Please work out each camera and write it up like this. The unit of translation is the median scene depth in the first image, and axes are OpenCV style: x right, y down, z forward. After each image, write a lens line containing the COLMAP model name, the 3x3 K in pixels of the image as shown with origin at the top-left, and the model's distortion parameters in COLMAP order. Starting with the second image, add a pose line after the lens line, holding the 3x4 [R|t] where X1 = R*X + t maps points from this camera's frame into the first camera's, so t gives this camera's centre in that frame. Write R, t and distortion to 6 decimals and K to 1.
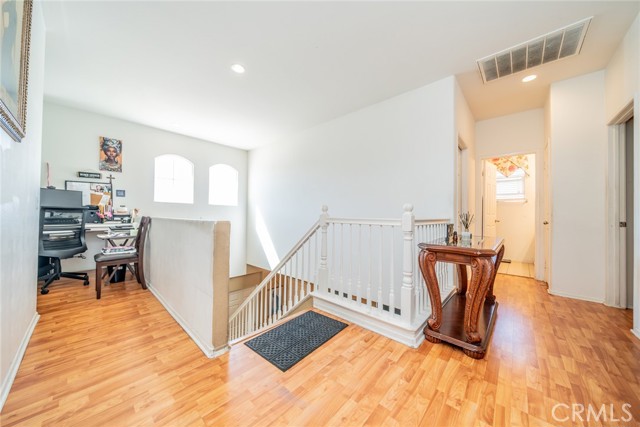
lens RADIAL K [[219.8, 0, 318.6], [0, 219.8, 213.5], [0, 0, 1]] dist [-0.009033, 0.000478]
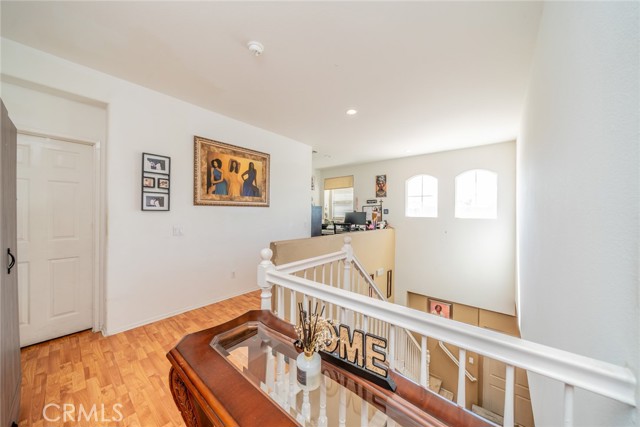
lens RADIAL K [[219.8, 0, 317.8], [0, 219.8, 214.2], [0, 0, 1]] dist [-0.009033, 0.000478]
pose [[0.050841, -0.007771, -0.998677, 0.520849], [0.001529, 0.999969, -0.007703, -0.067151], [0.998706, -0.001135, 0.050851, 0.493872]]
